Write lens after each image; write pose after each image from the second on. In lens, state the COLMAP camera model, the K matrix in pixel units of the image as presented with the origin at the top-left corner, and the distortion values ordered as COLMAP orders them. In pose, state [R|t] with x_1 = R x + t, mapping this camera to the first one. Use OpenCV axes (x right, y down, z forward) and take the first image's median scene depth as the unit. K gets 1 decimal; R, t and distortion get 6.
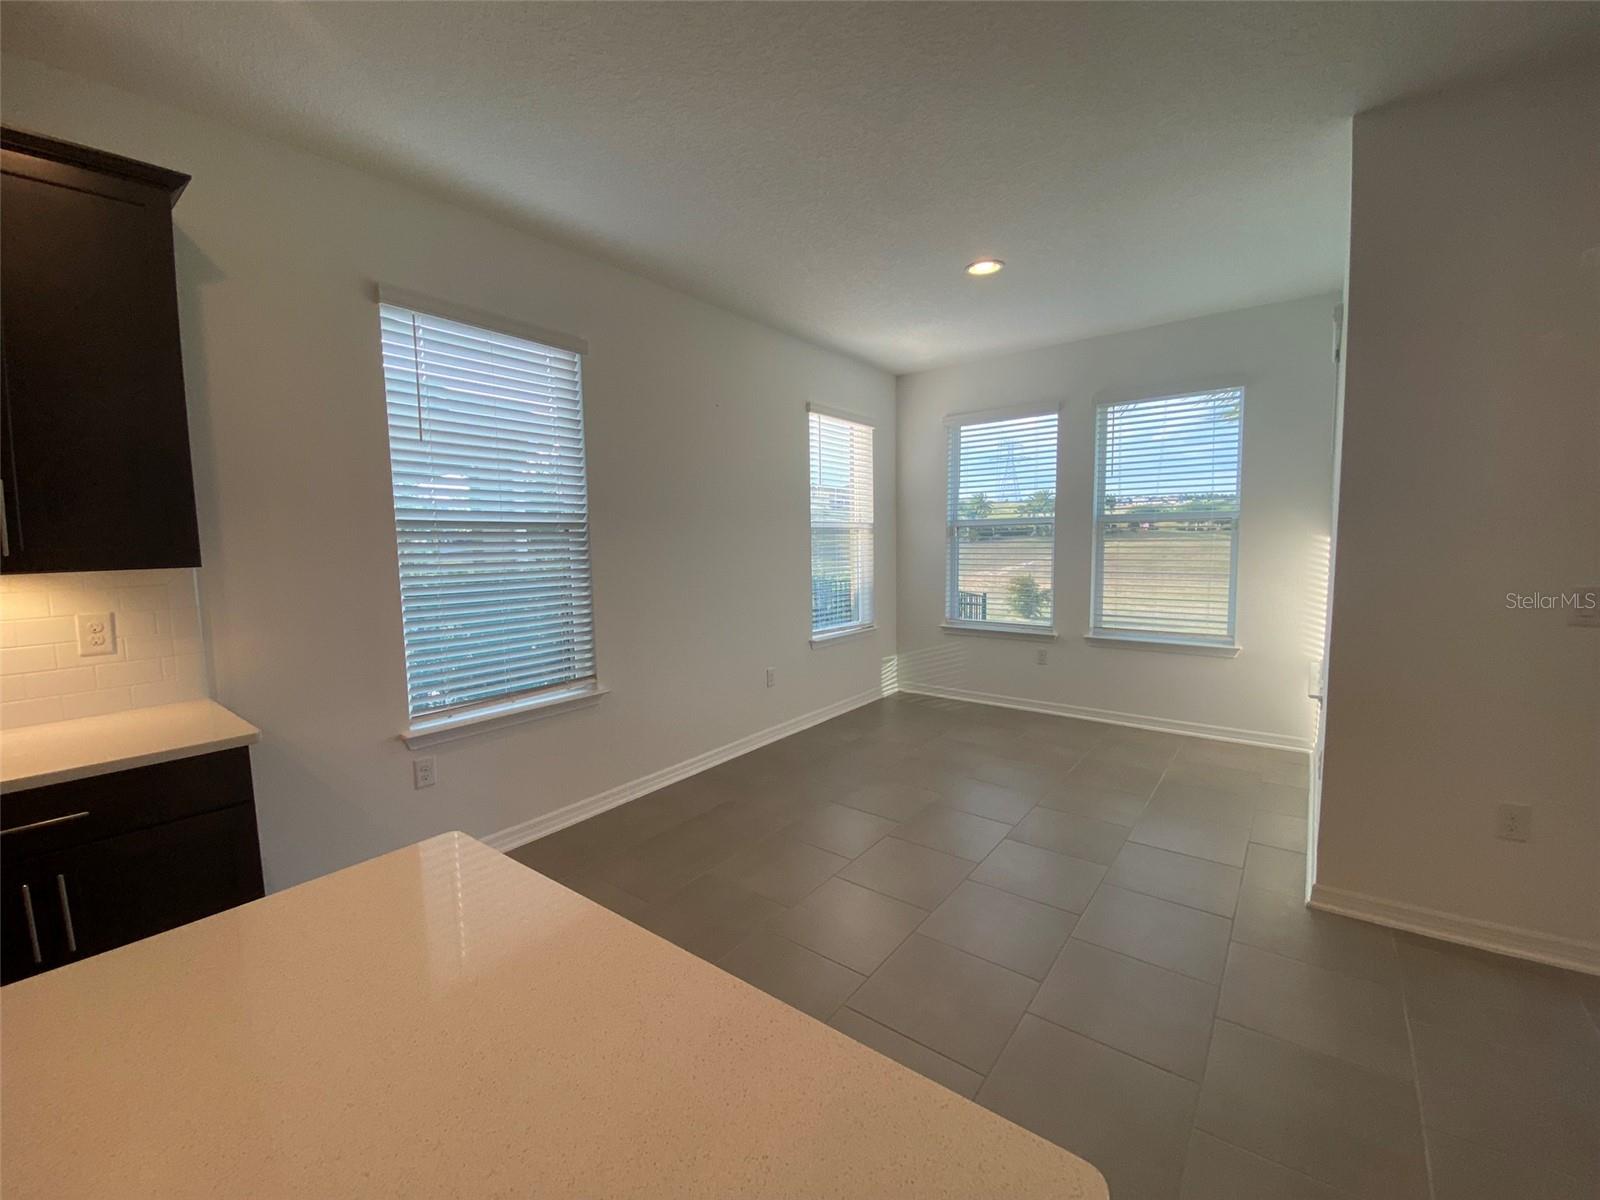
lens RADIAL K [[652.2, 0, 807.0], [0, 652.2, 603.1], [0, 0, 1]] dist [0.034359, -0.026154]
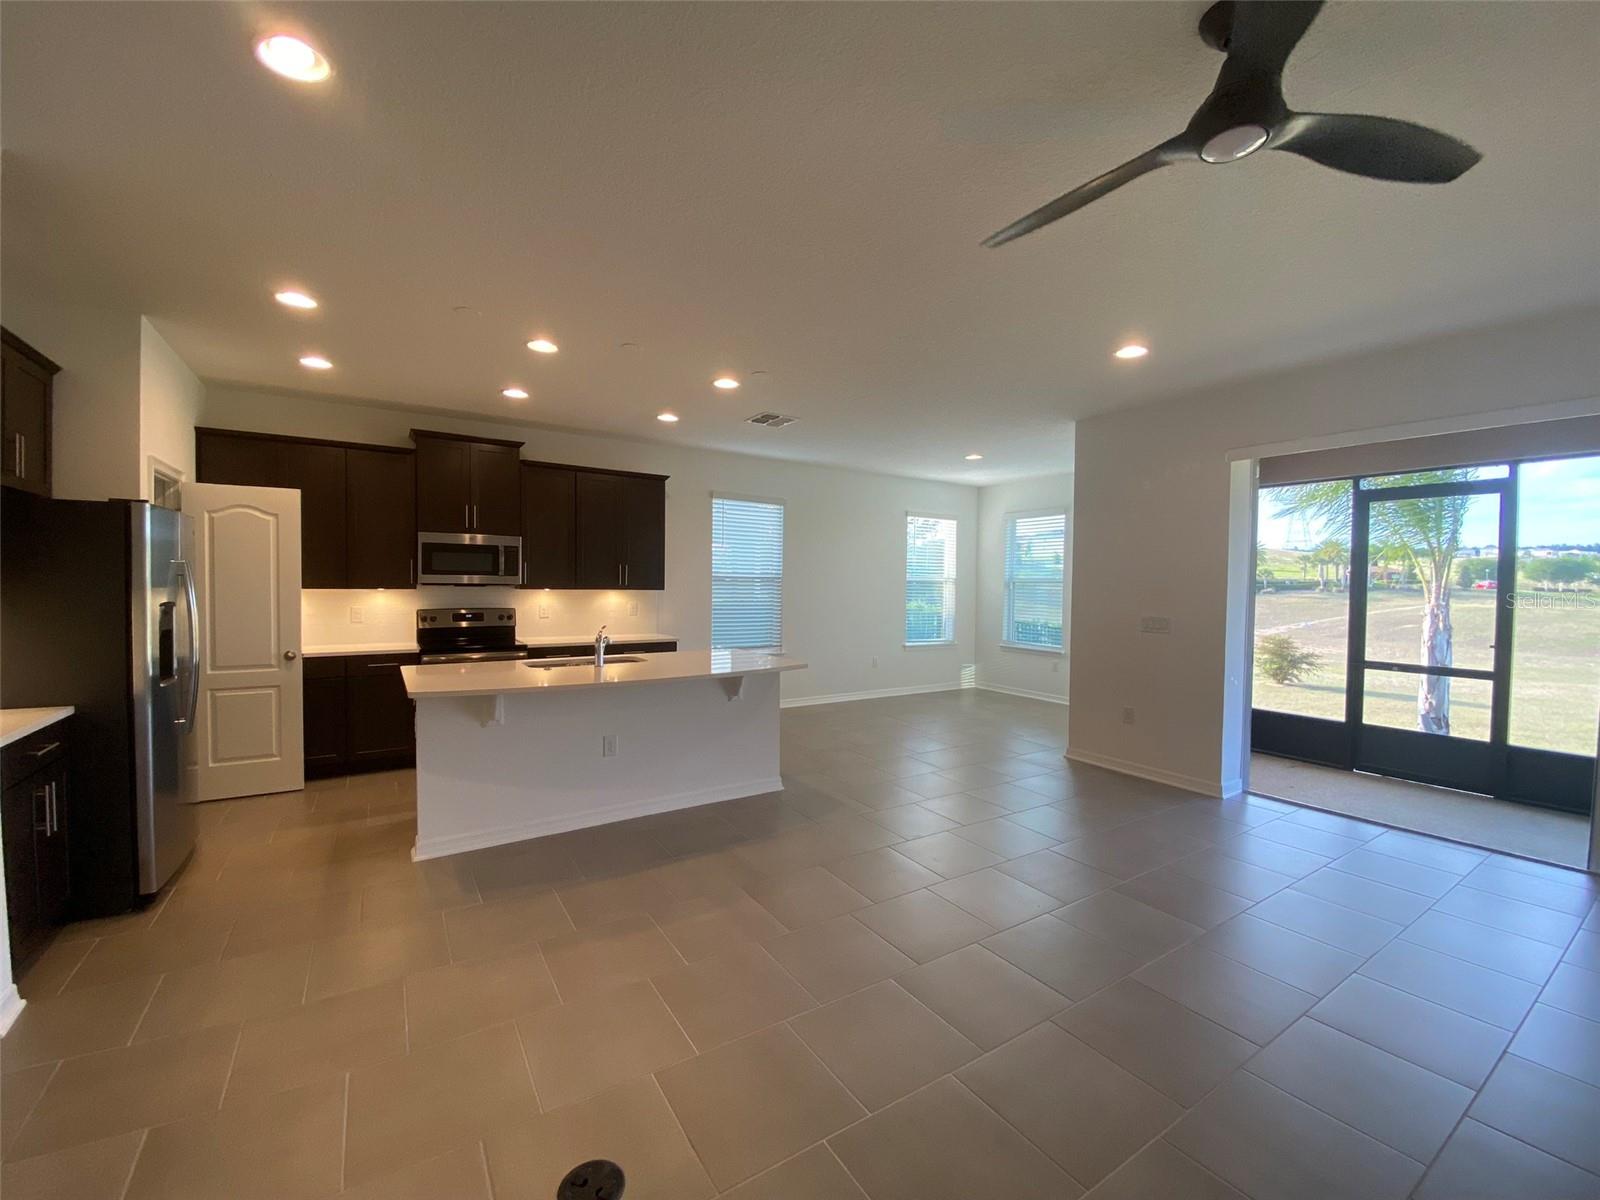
lens RADIAL K [[652.2, 0, 807.0], [0, 652.2, 603.1], [0, 0, 1]] dist [0.034359, -0.026154]
pose [[0.939694, 0.038202, -0.339875, 0.345855], [-0.061264, 0.996471, -0.057383, 0.061002], [0.336484, 0.074745, 0.938718, -0.724809]]
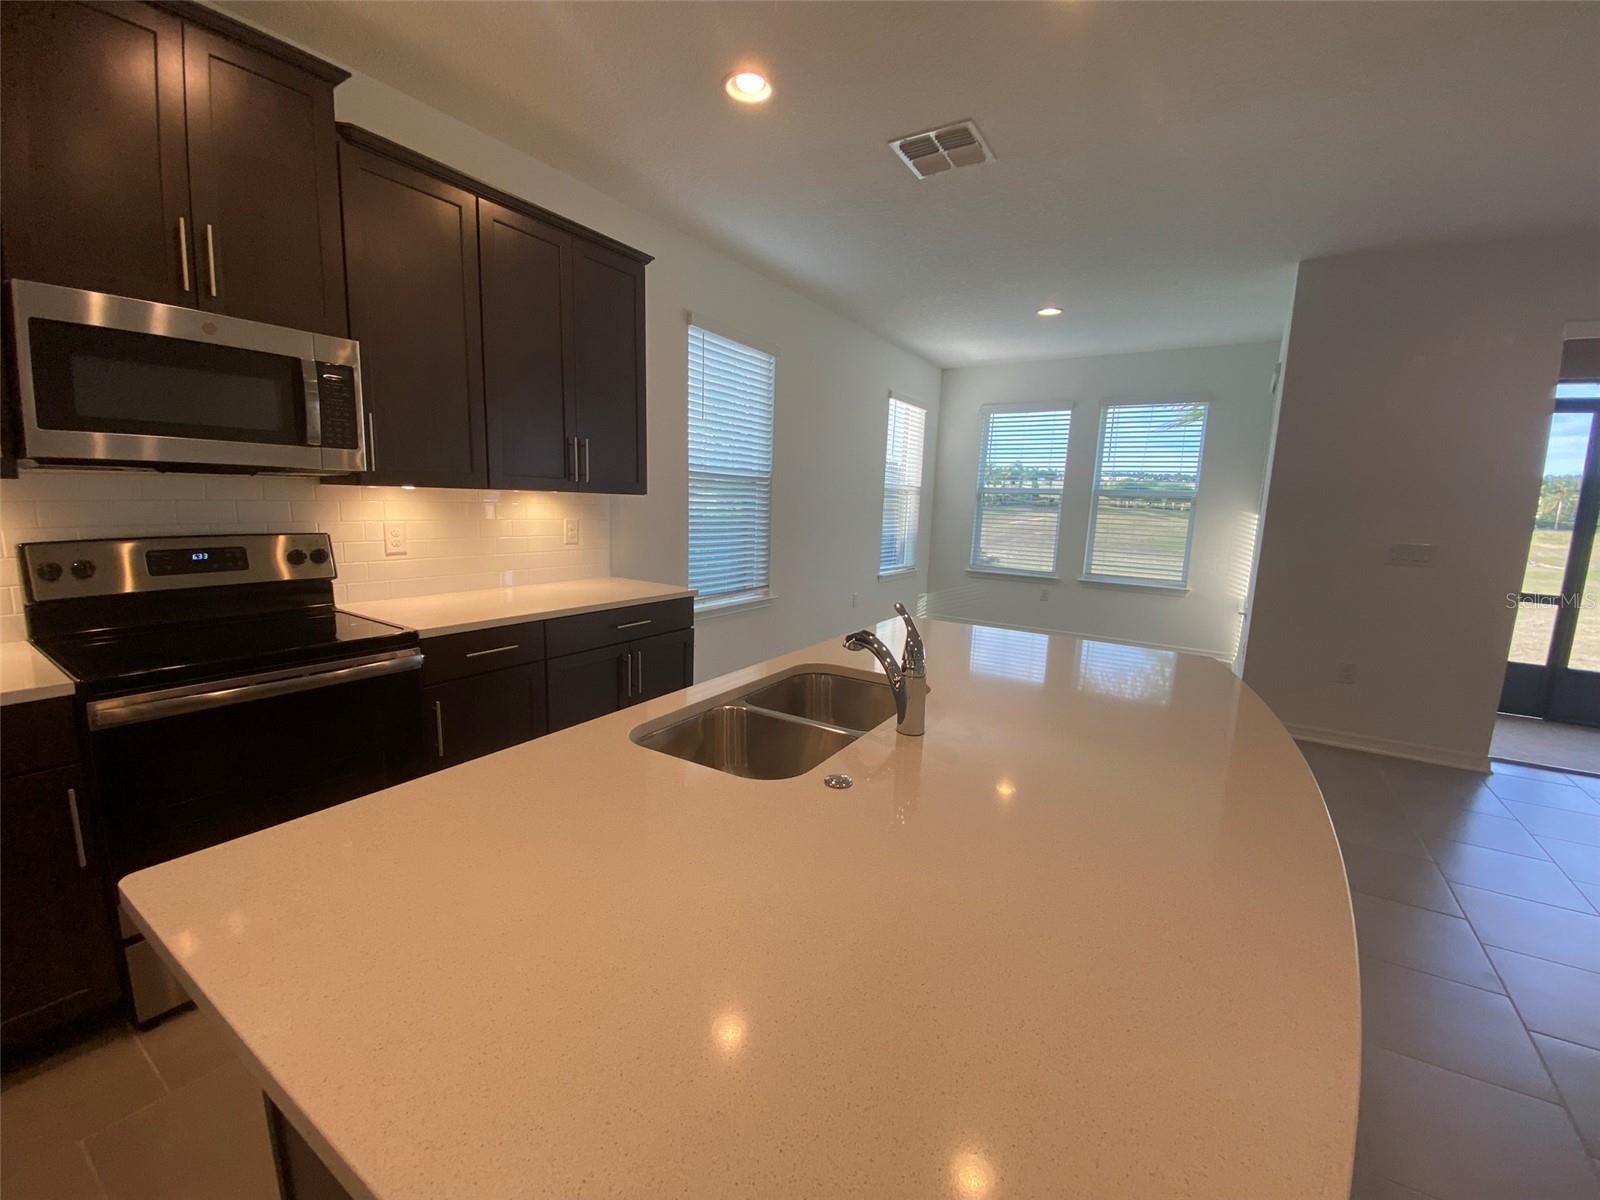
lens RADIAL K [[652.2, 0, 807.0], [0, 652.2, 603.1], [0, 0, 1]] dist [0.034359, -0.026154]
pose [[0.995024, 0.035962, 0.092914, -0.256087], [-0.041552, 0.997396, 0.058953, 0.042272], [-0.090552, -0.062521, 0.993927, -0.291256]]
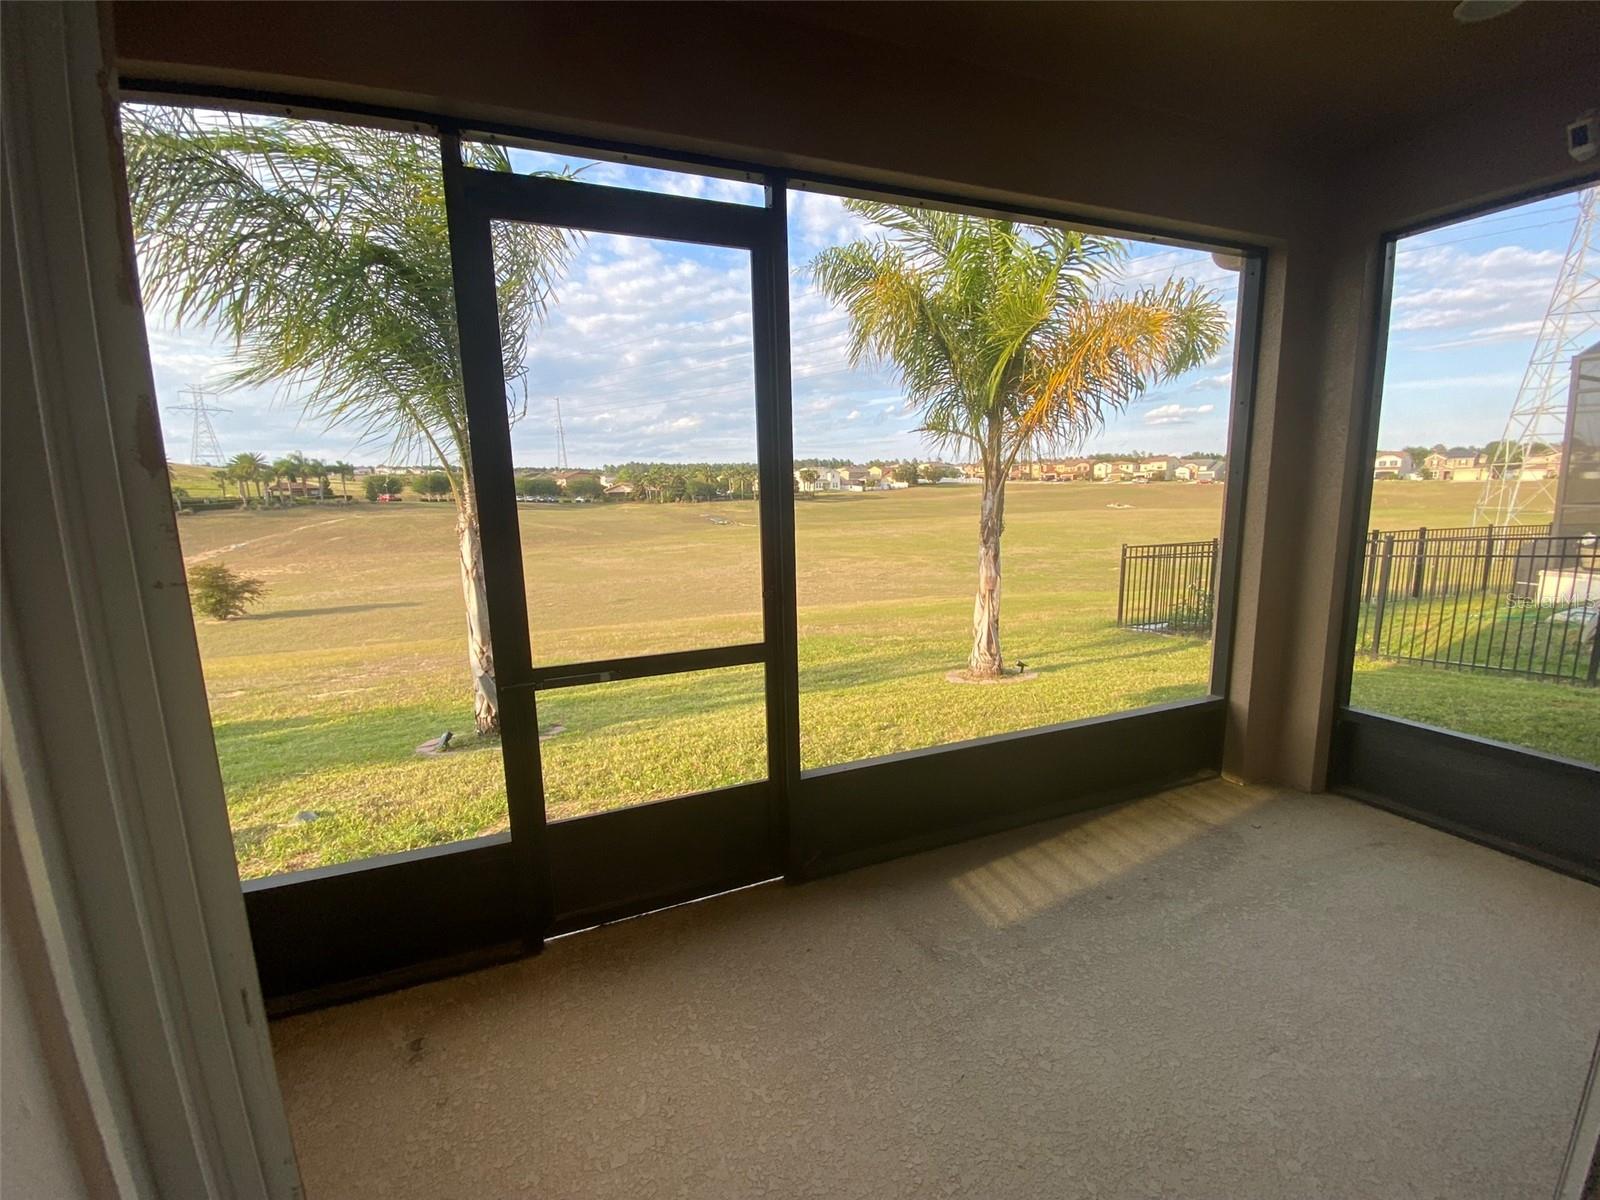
lens RADIAL K [[664.7, 0, 800.0], [0, 664.7, 600.0], [0, 0, 1]] dist [-0.014828, -0.000156]
pose [[0.529886, -0.130076, 0.838034, 0.609149], [0.098604, 0.990915, 0.091459, -0.033559], [-0.842317, 0.034170, 0.537898, 0.321977]]
